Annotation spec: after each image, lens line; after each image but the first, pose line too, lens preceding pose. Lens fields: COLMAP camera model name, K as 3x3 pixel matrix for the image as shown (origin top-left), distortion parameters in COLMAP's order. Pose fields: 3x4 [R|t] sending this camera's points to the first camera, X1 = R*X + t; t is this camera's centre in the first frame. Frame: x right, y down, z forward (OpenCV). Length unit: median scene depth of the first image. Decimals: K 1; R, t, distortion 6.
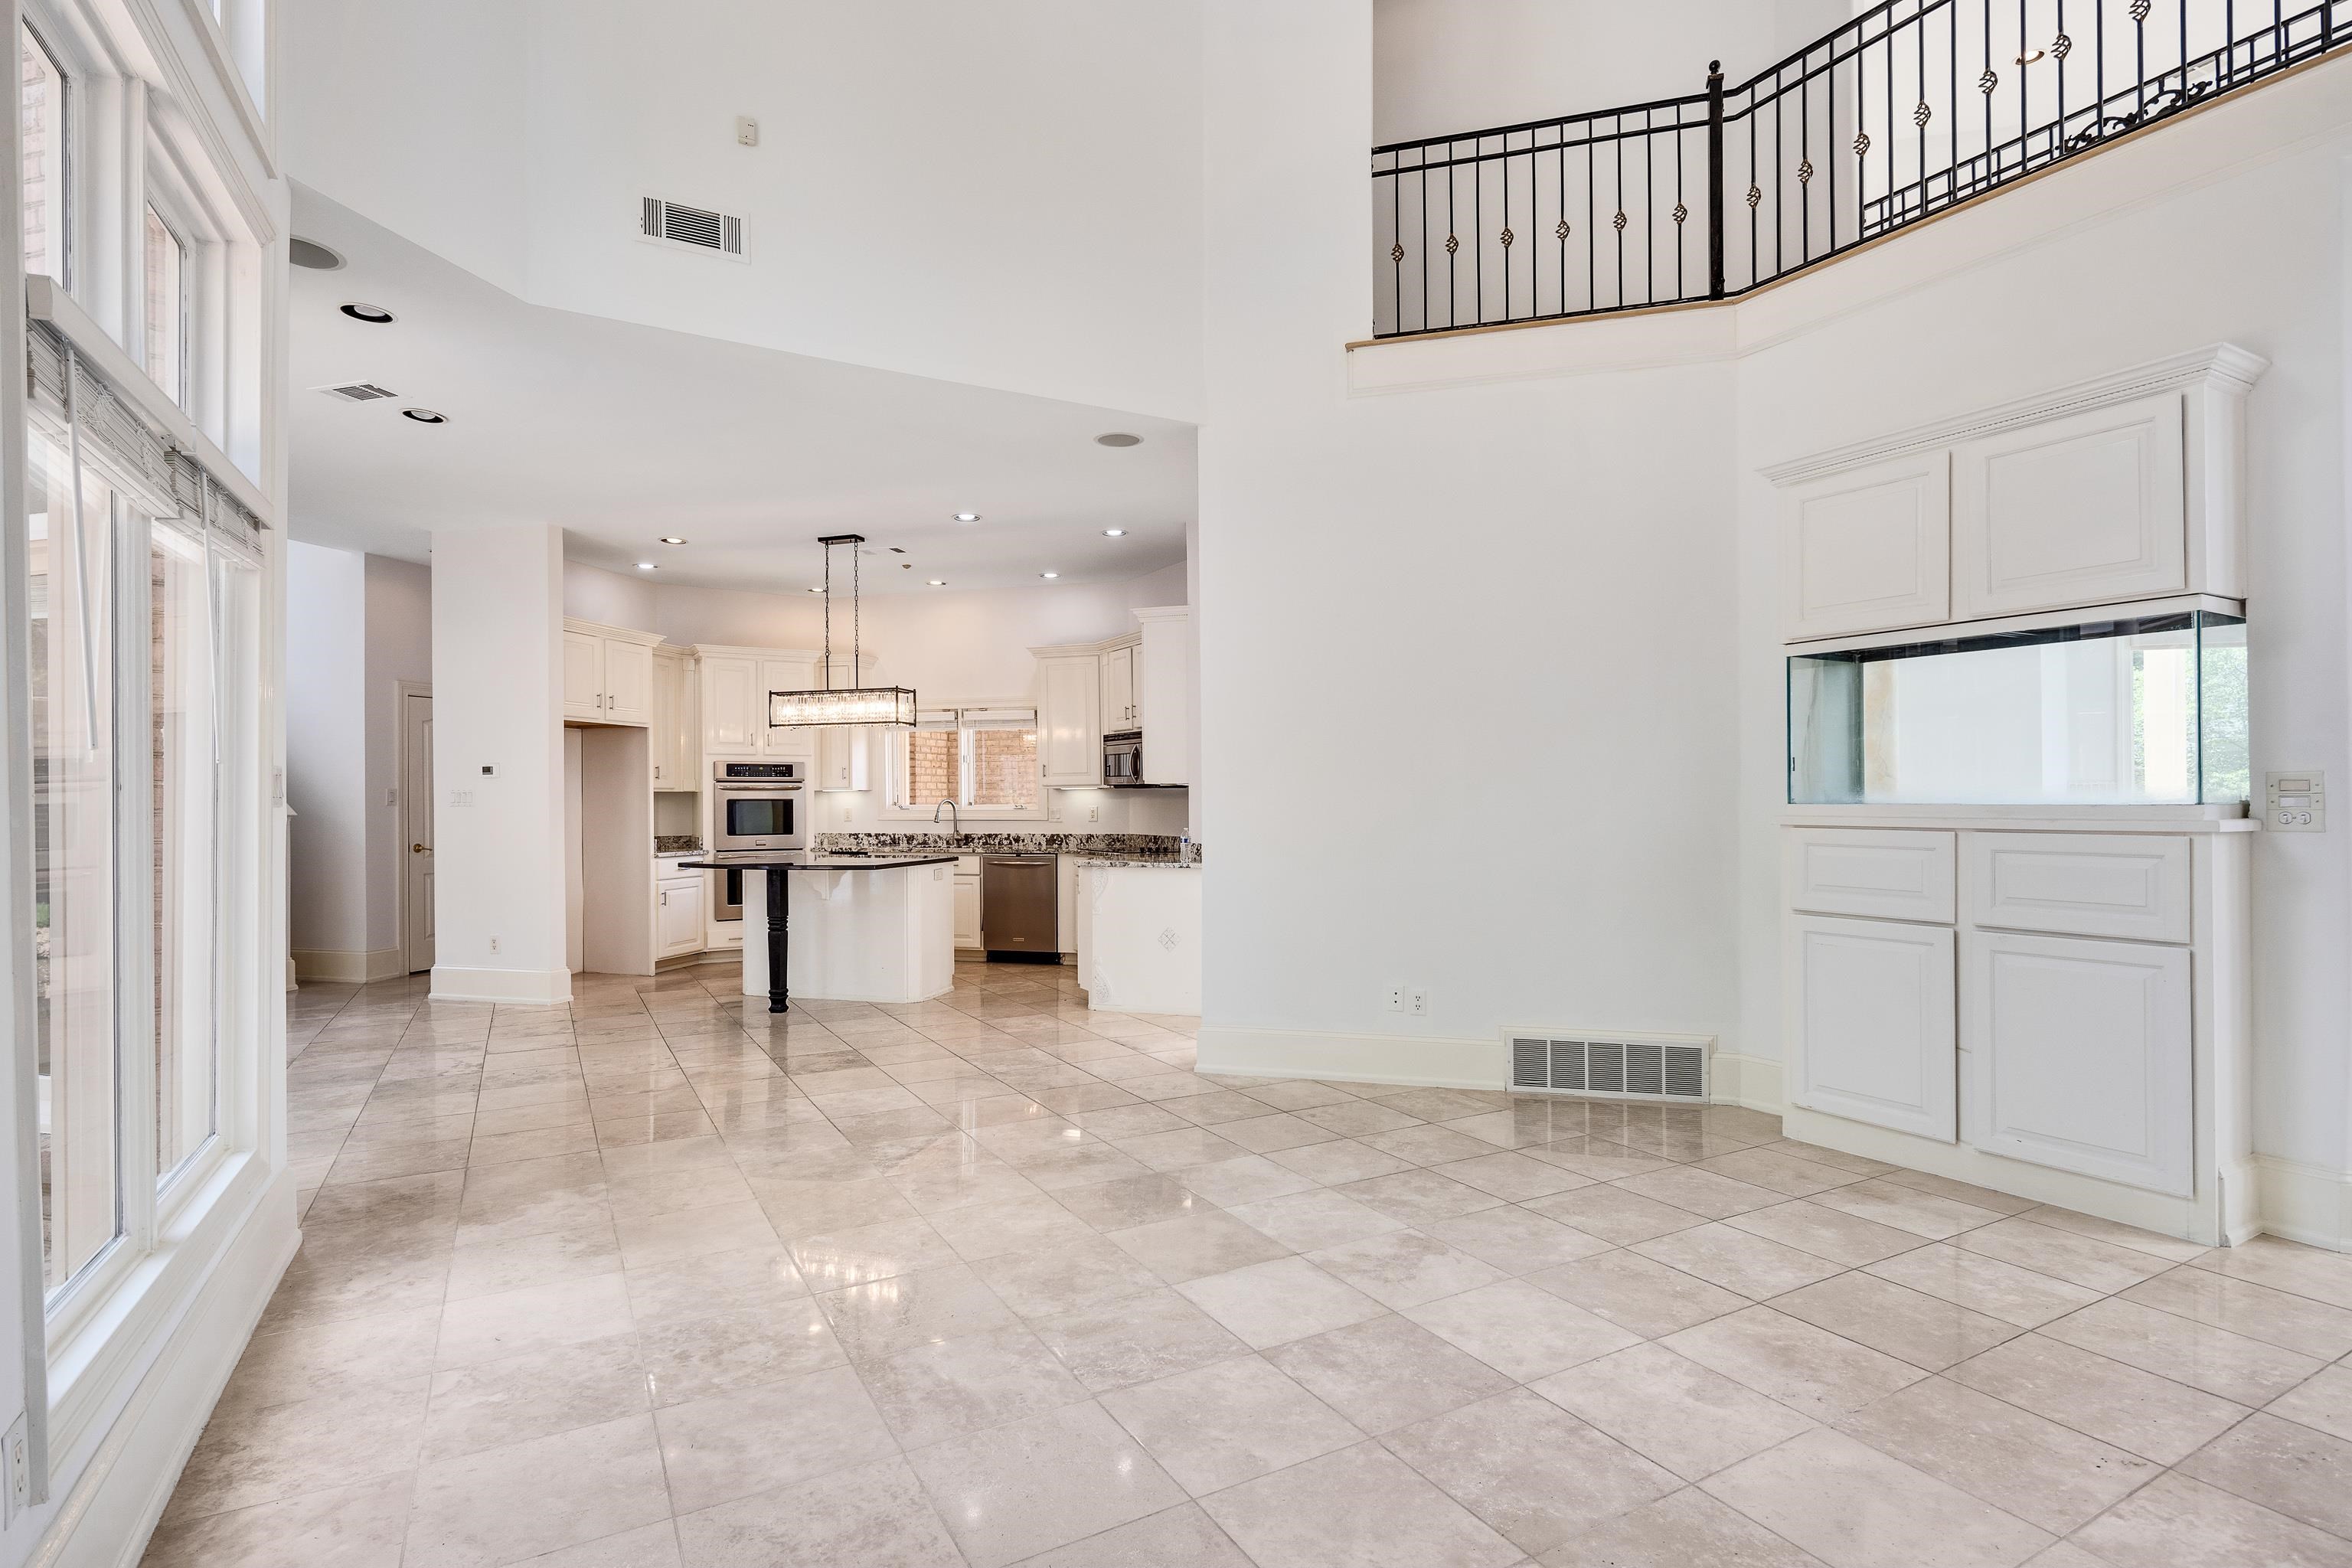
lens RADIAL K [[1171.0, 0, 1178.0], [0, 1171.0, 789.8], [0, 0, 1]] dist [0.004778, 0.000148]
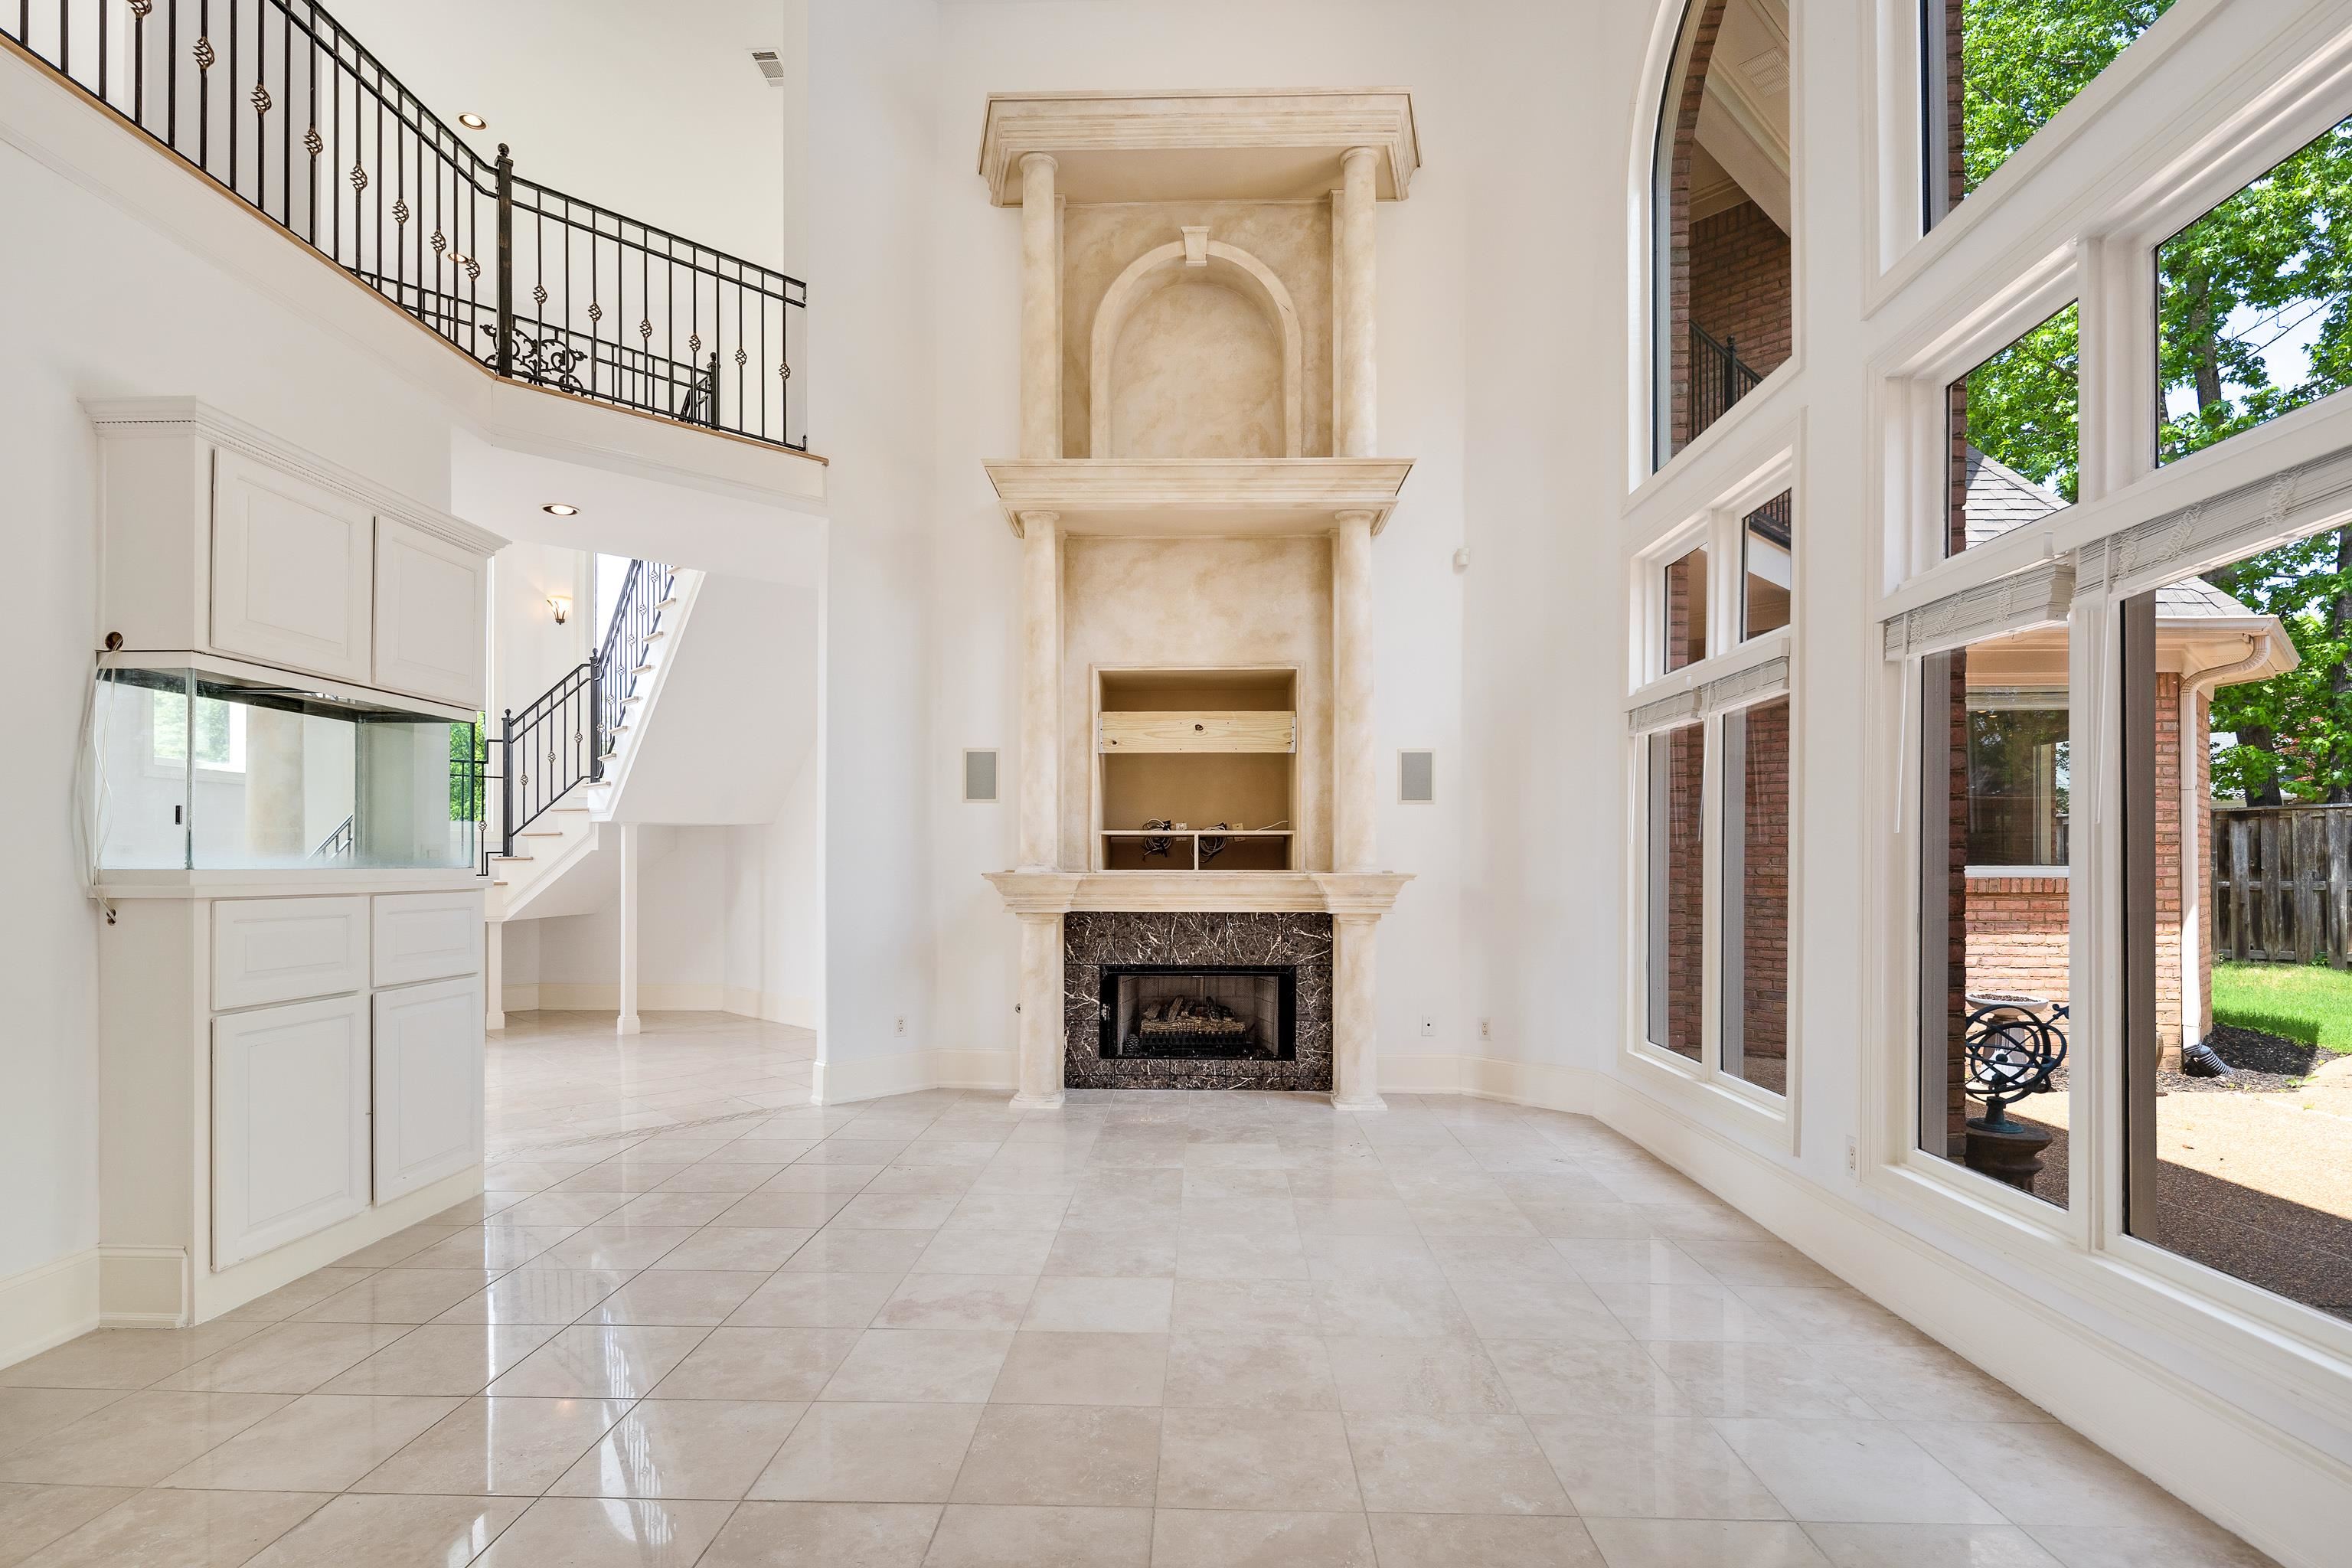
lens RADIAL K [[1171.0, 0, 1172.1], [0, 1171.0, 864.8], [0, 0, 1]] dist [0.004778, 0.000148]
pose [[-0.857444, 0.002401, 0.514572, -0.520781], [-0.001174, 0.999977, -0.006621, 0.018913], [-0.514576, -0.006282, -0.857422, 1.820448]]
